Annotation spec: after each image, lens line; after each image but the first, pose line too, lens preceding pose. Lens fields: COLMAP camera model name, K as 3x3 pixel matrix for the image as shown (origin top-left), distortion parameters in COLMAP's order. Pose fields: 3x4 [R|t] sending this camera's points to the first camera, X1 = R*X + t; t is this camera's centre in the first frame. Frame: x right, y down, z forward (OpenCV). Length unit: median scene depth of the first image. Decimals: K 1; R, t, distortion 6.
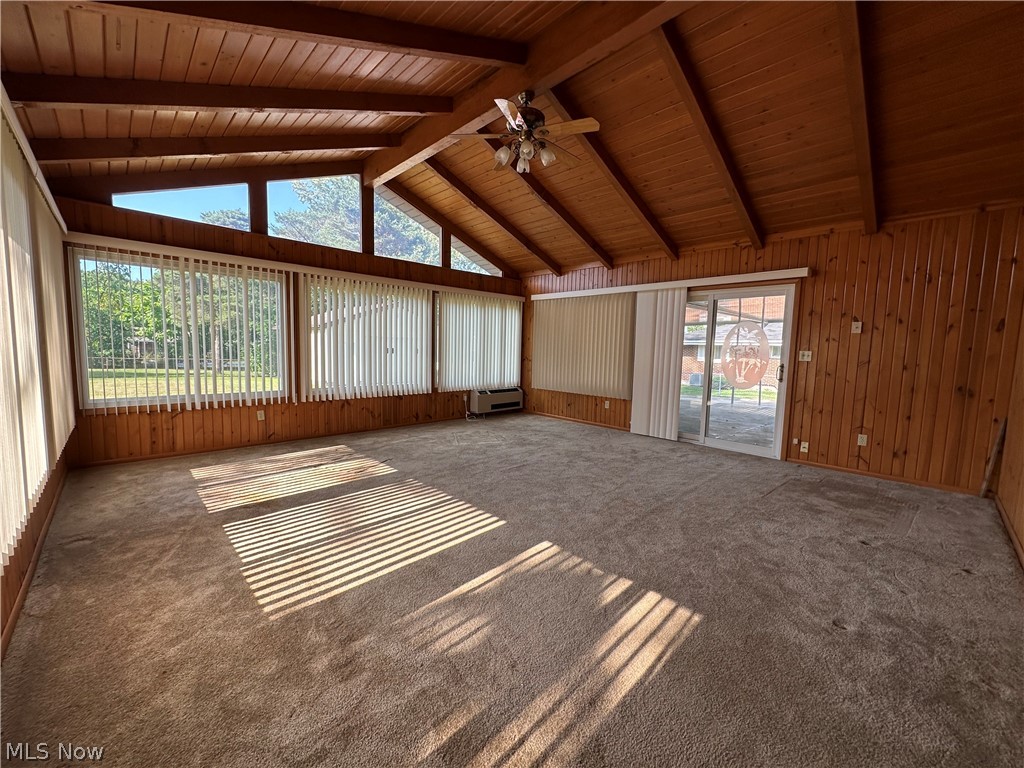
lens RADIAL K [[423.0, 0, 511.9], [0, 423.0, 384.5], [0, 0, 1]] dist [-0.004404, 0.000872]
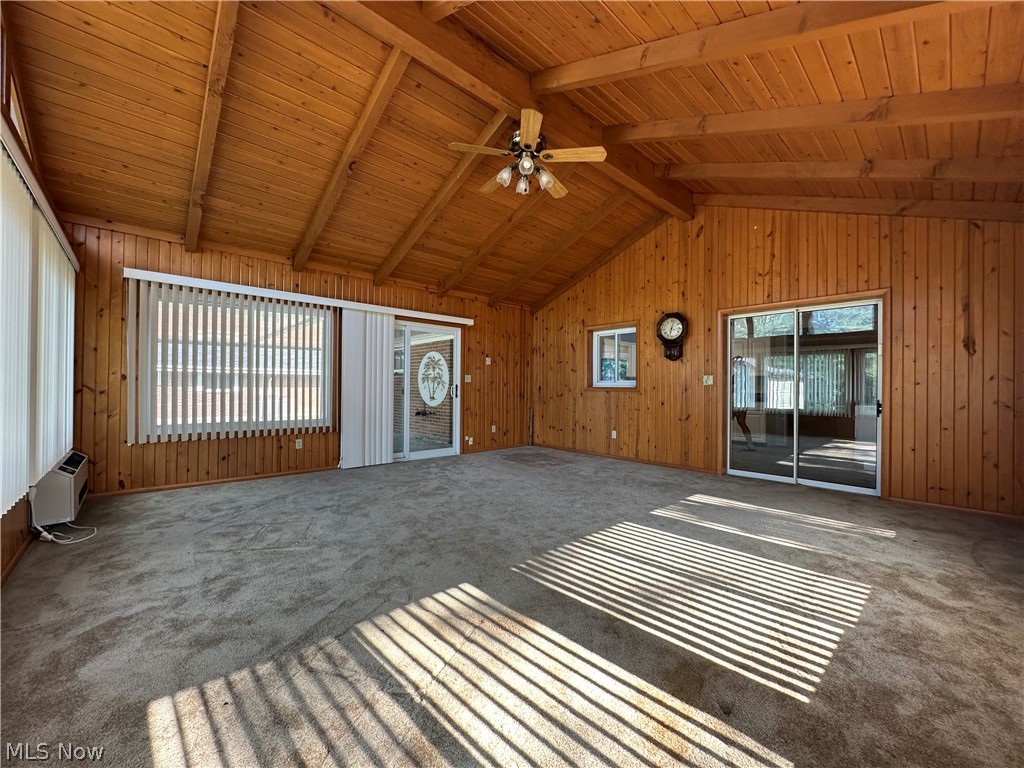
lens RADIAL K [[423.0, 0, 510.9], [0, 423.0, 384.3], [0, 0, 1]] dist [-0.004404, 0.000872]
pose [[-0.004227, -0.014355, 0.999888, -0.825853], [0.081174, 0.996592, 0.014650, -0.061476], [-0.996691, 0.081227, -0.003047, 0.922417]]
